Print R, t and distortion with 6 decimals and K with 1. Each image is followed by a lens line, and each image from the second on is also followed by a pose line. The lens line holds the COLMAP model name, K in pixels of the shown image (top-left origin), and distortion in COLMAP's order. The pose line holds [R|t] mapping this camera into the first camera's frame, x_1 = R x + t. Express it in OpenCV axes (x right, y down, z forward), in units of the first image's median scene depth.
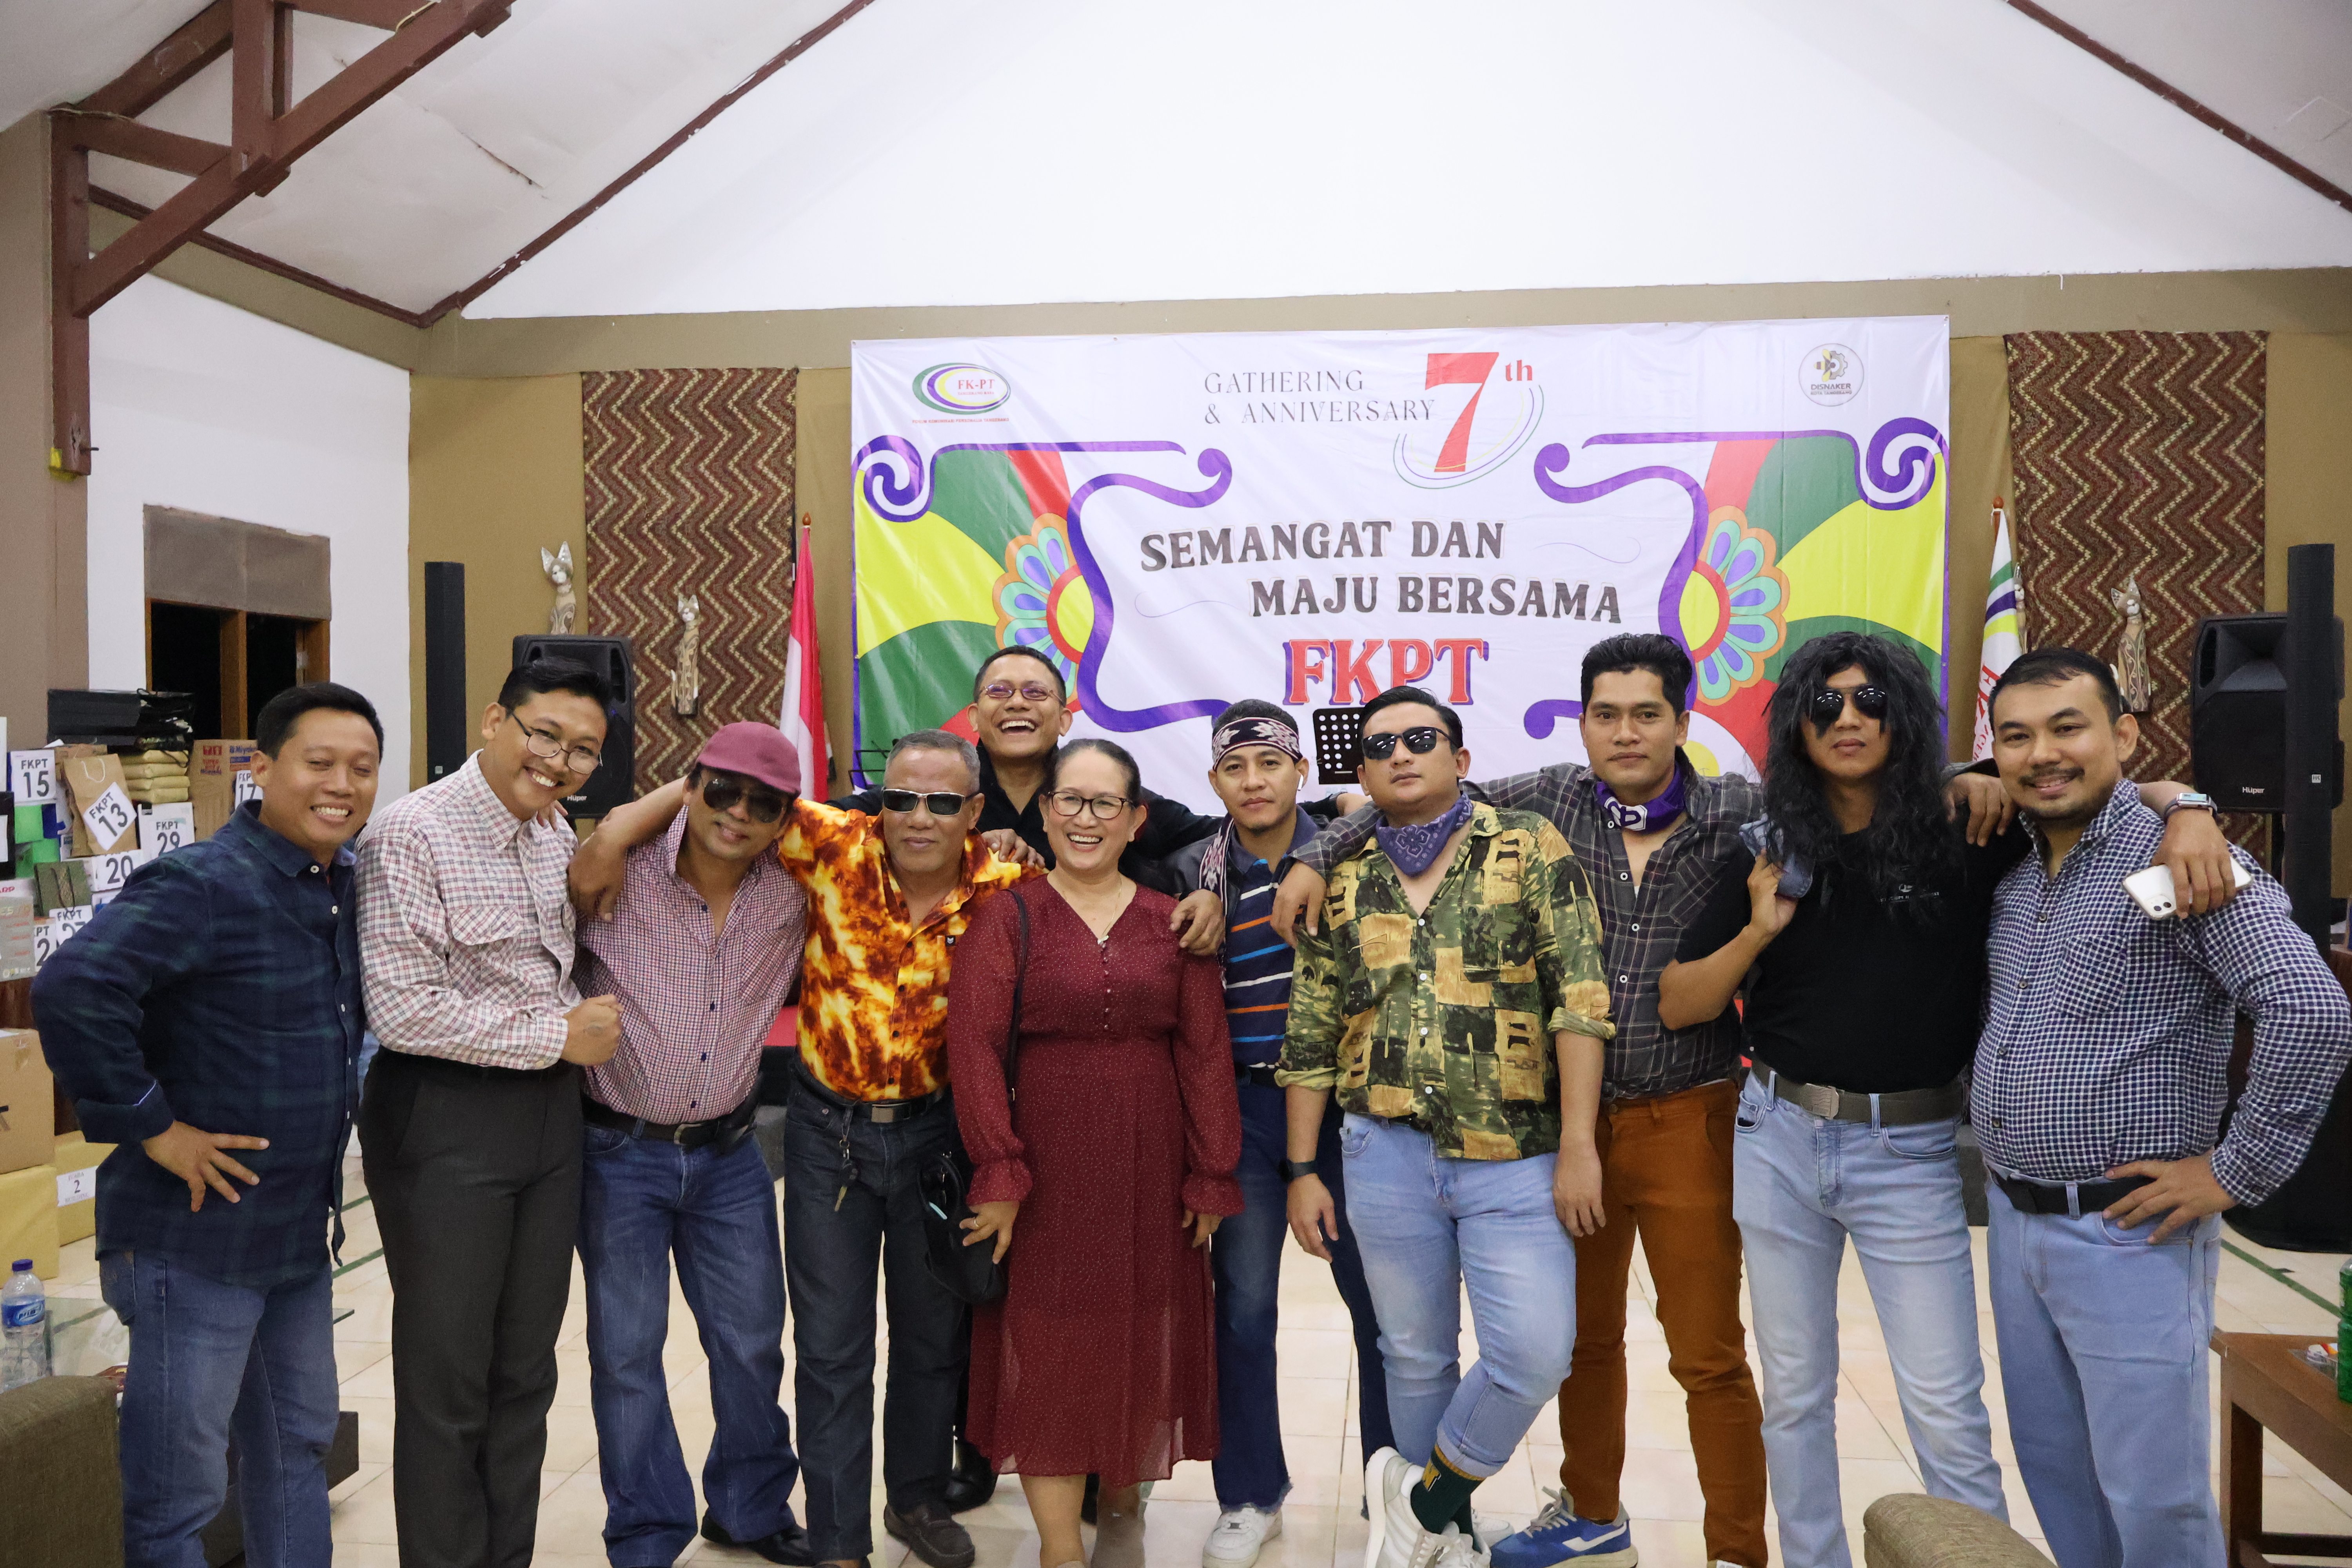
lens RADIAL K [[1997.3, 0, 1168.1], [0, 1997.3, 768.0], [0, 0, 1]] dist [-0.006832, 0.003172]
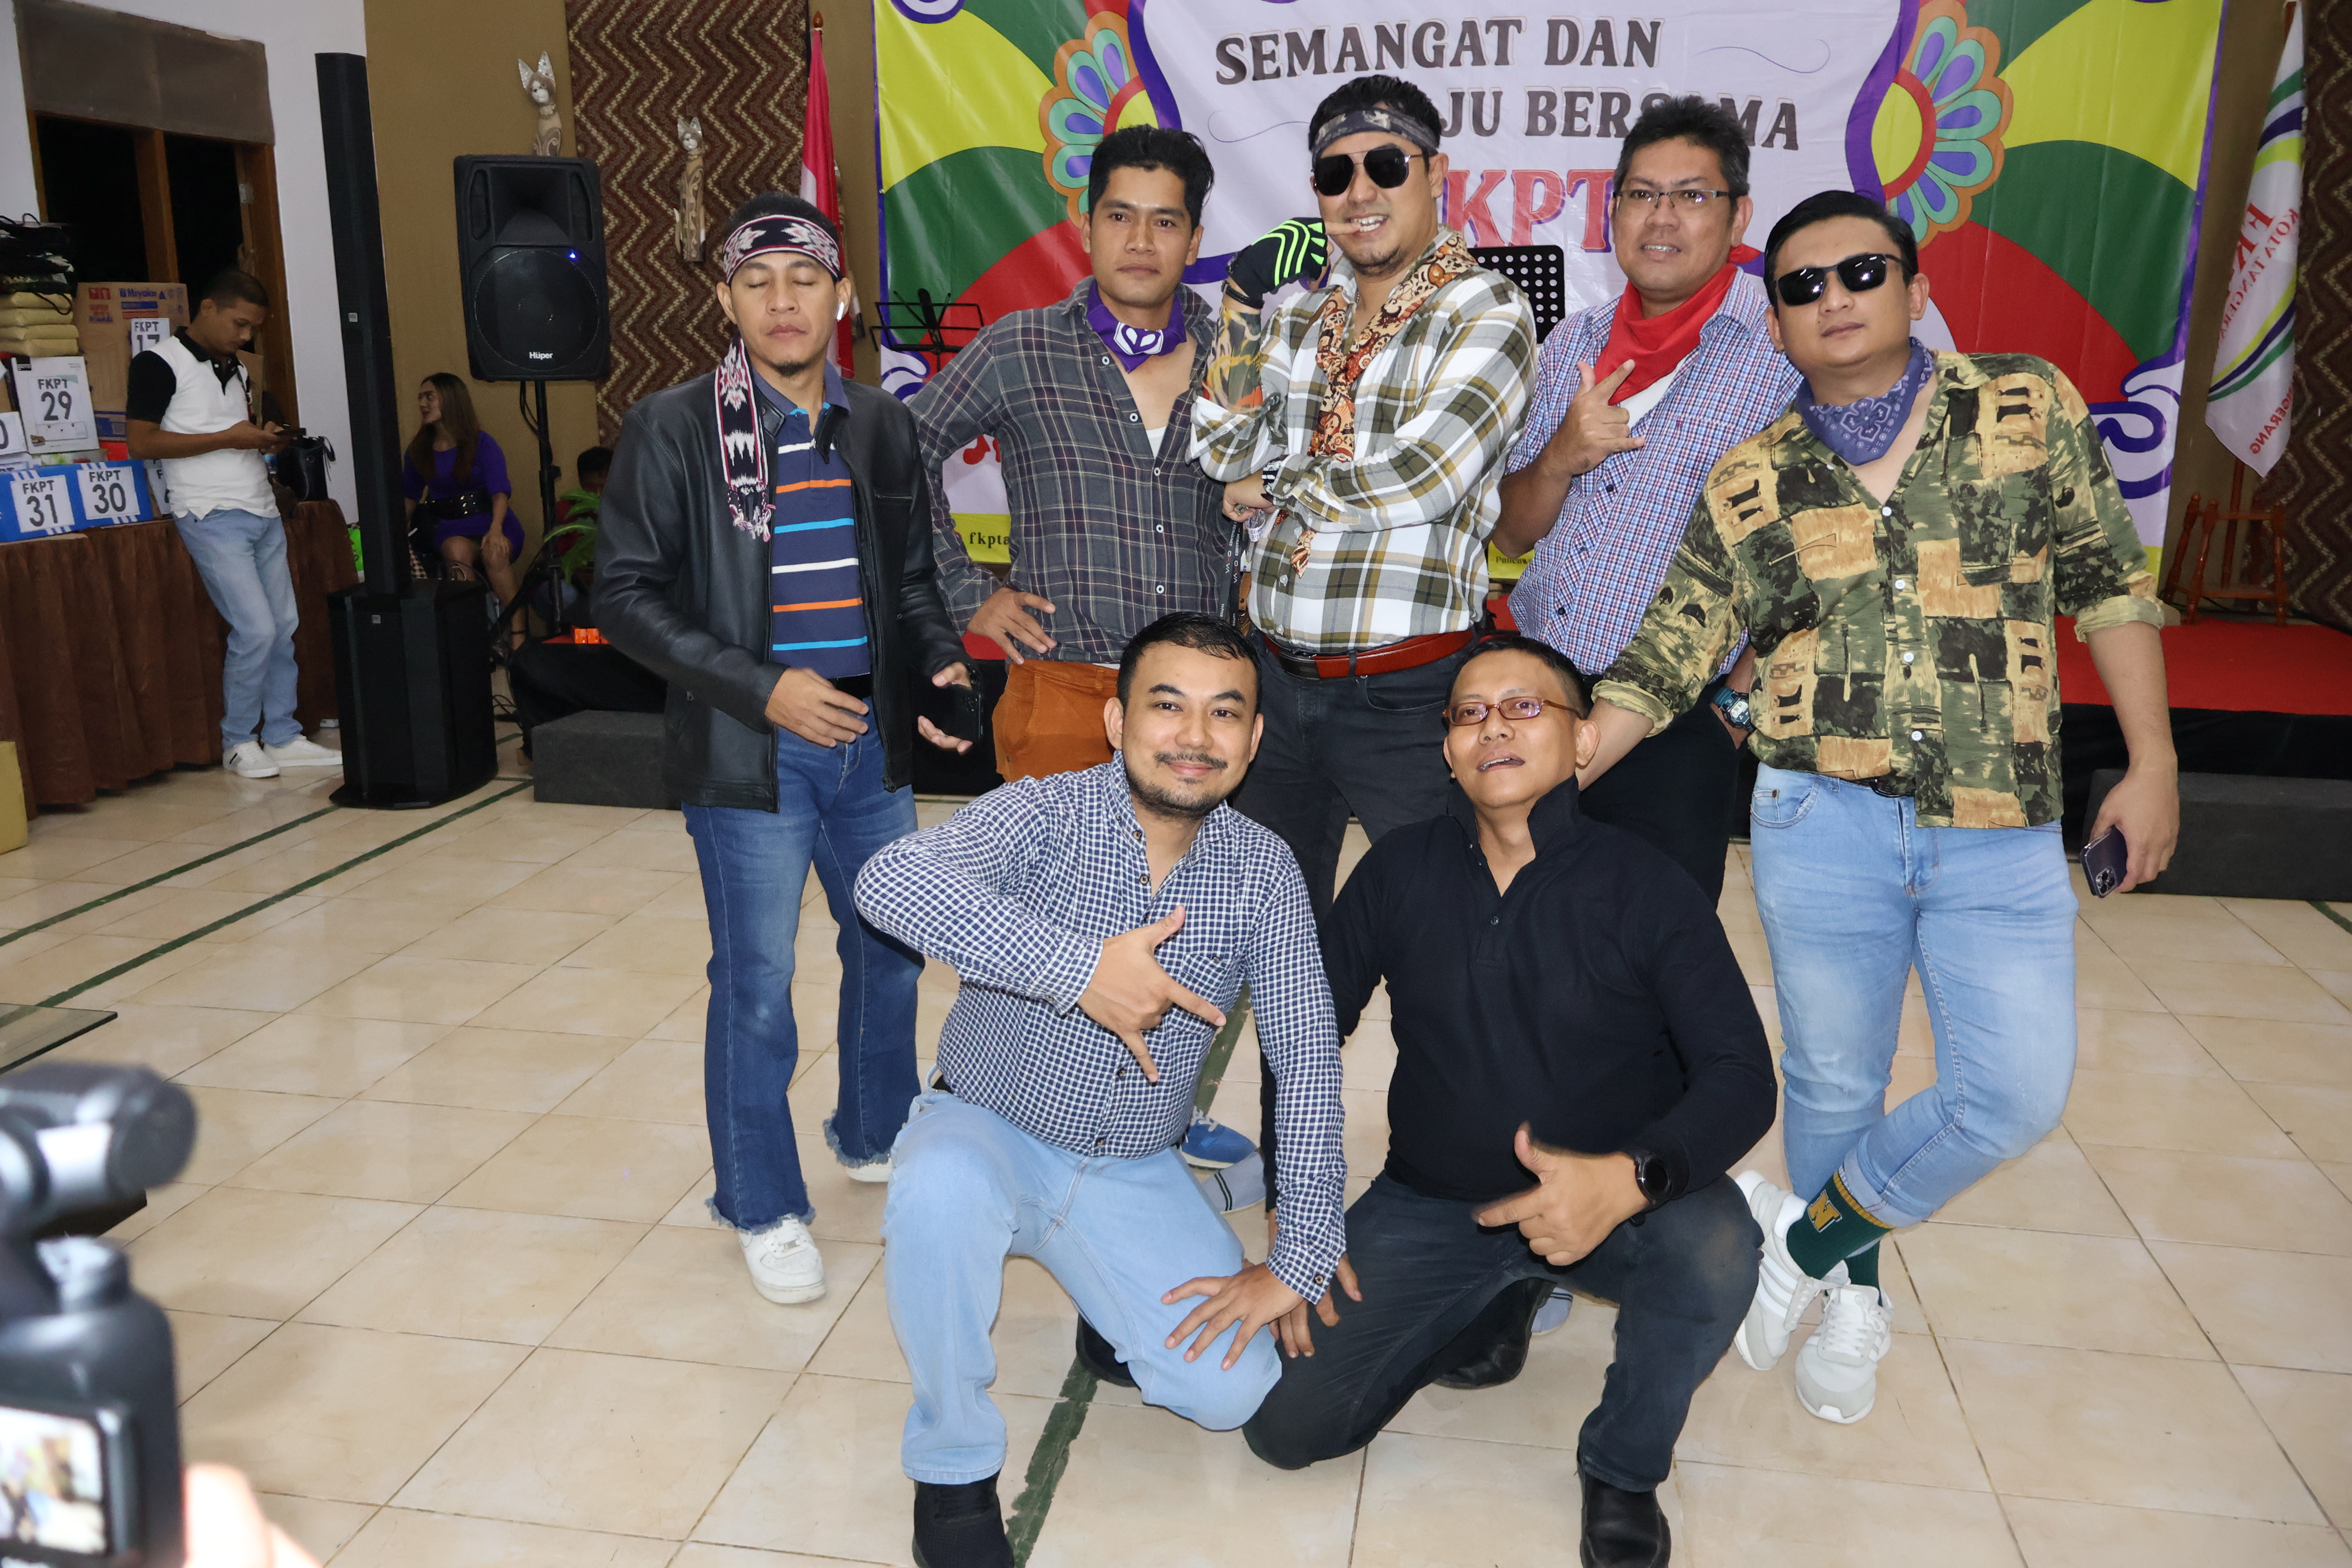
lens RADIAL K [[1997.3, 0, 1161.9], [0, 1997.3, 784.6], [0, 0, 1]] dist [-0.006832, 0.003172]
pose [[0.998296, 0.019498, -0.054997, 0.015584], [-0.007131, 0.976224, 0.216645, 0.006256], [0.057913, -0.215883, 0.974700, 0.126902]]
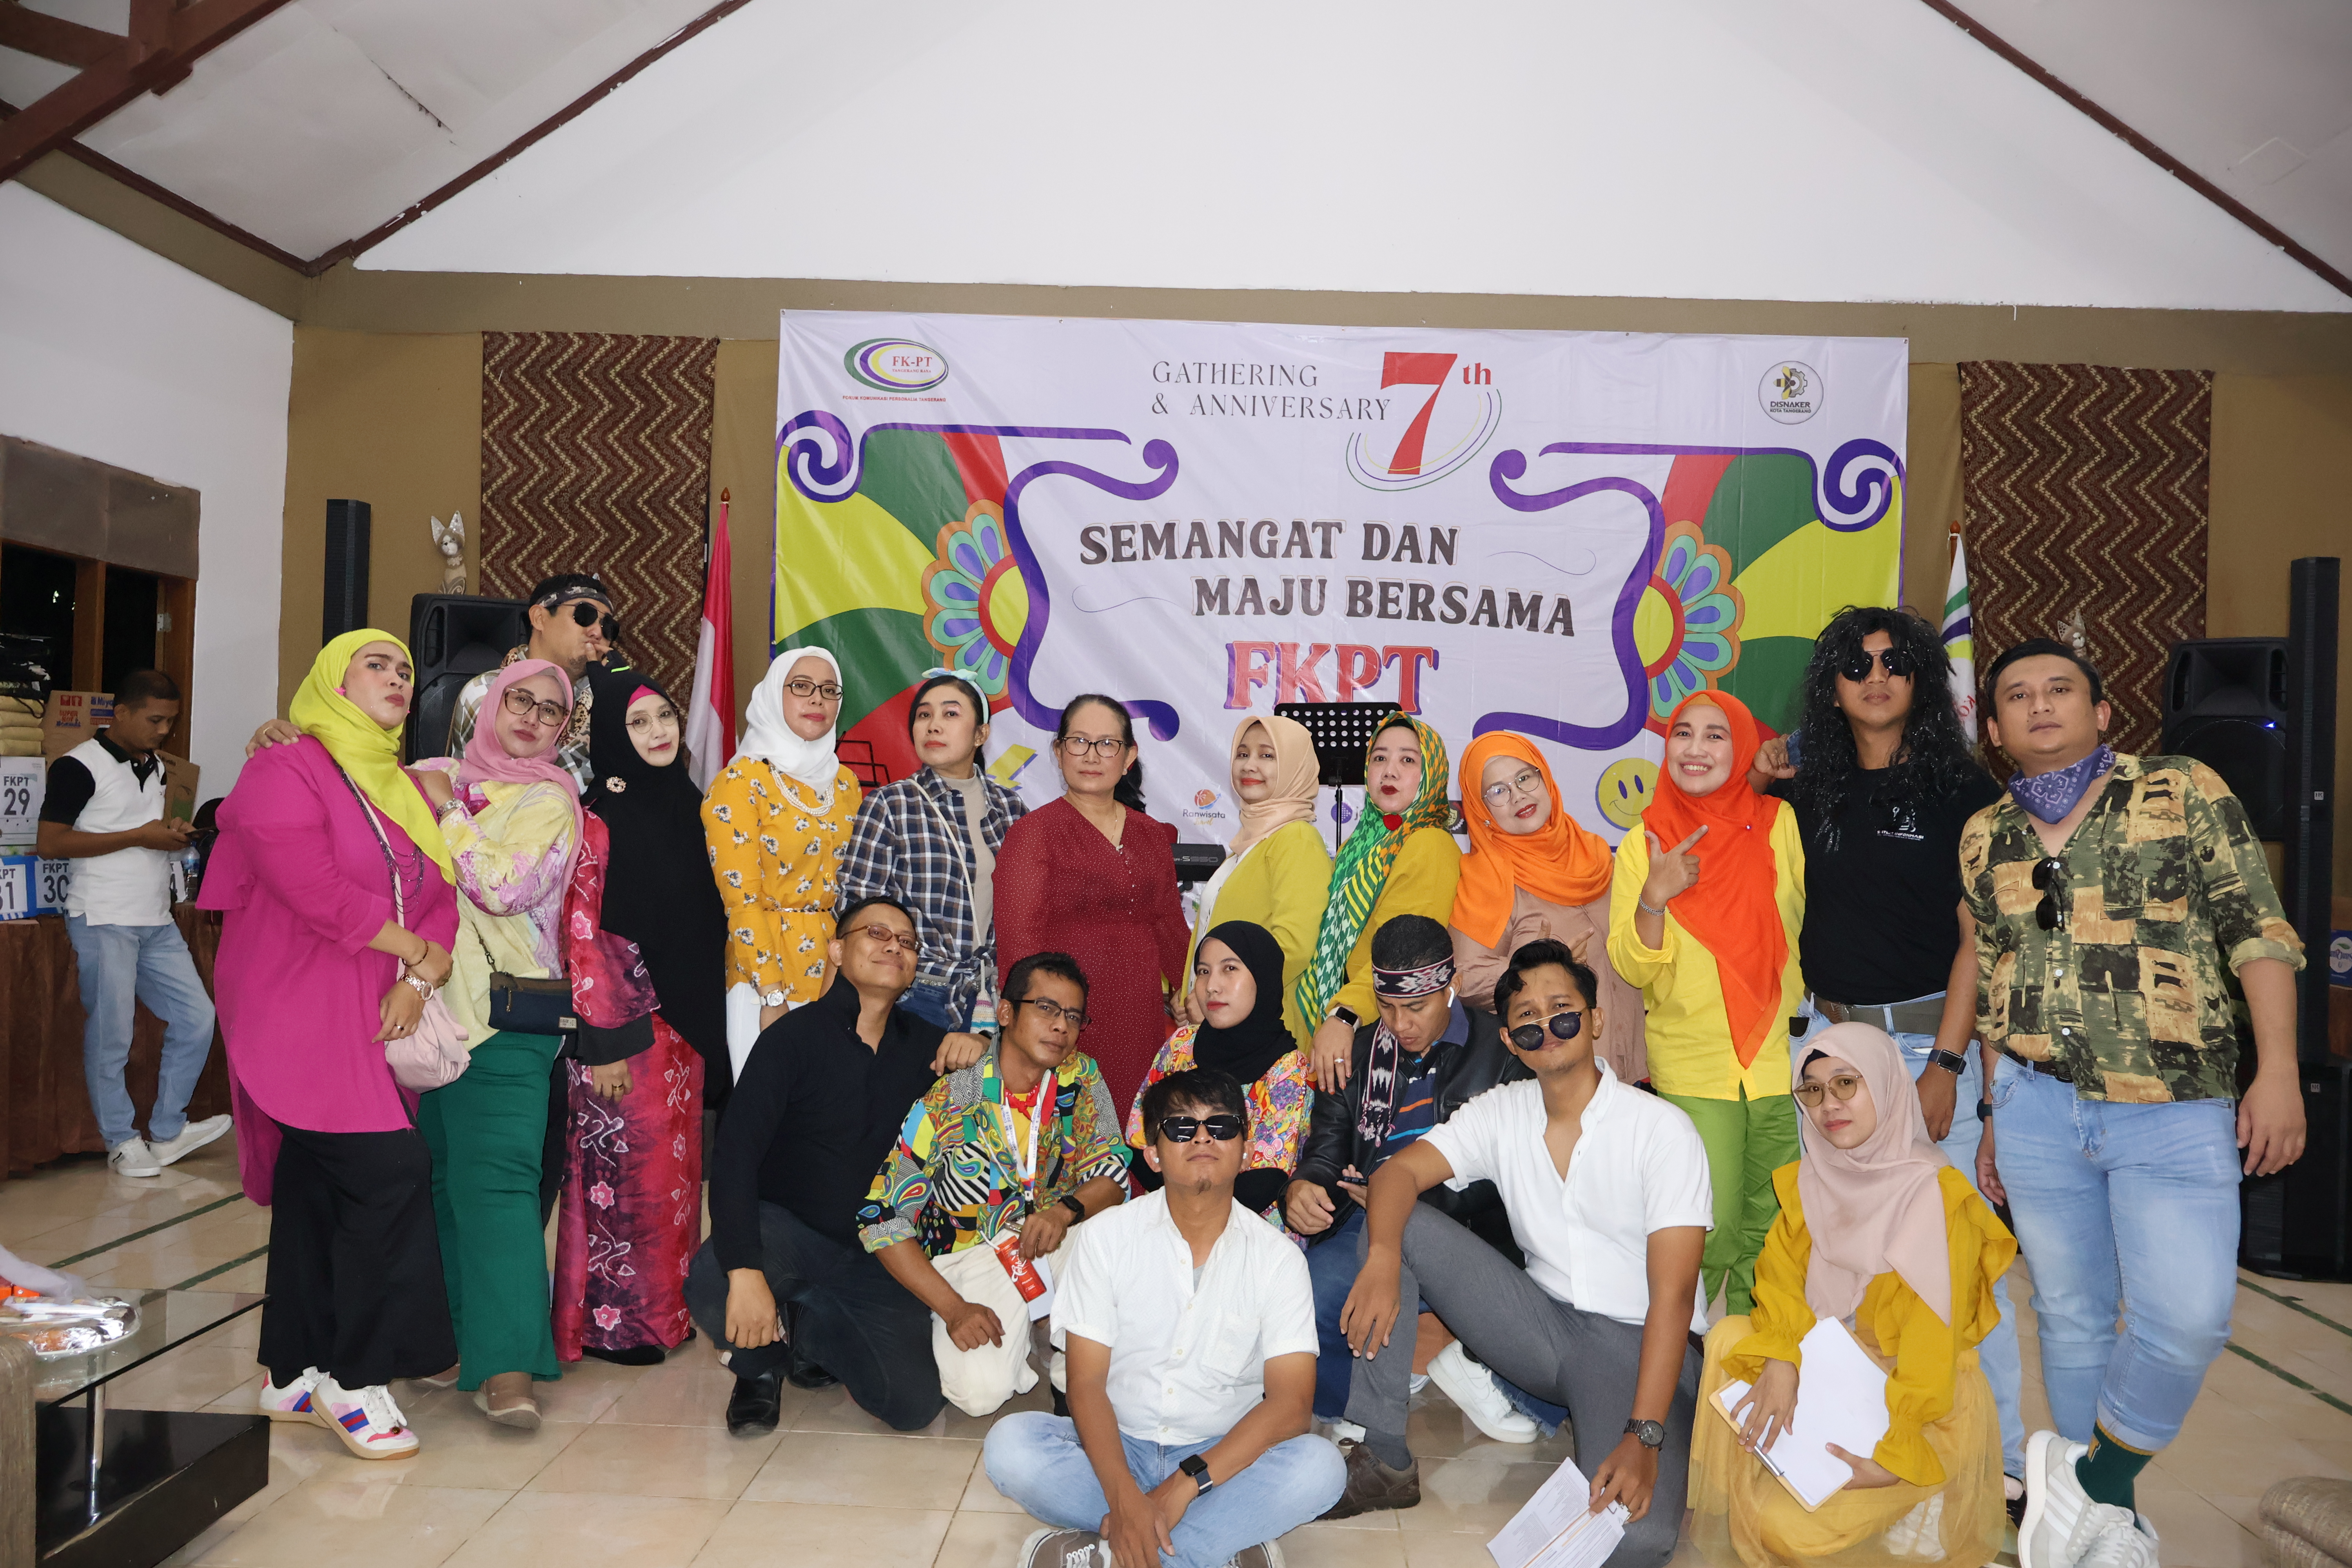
lens RADIAL K [[1997.3, 0, 1180.8], [0, 1997.3, 767.7], [0, 0, 1]] dist [-0.006832, 0.003172]
pose [[0.995864, 0.033688, 0.084380, -0.043303], [-0.031335, 0.999086, -0.029059, 0.025332], [-0.085282, 0.026294, 0.996010, 0.047449]]
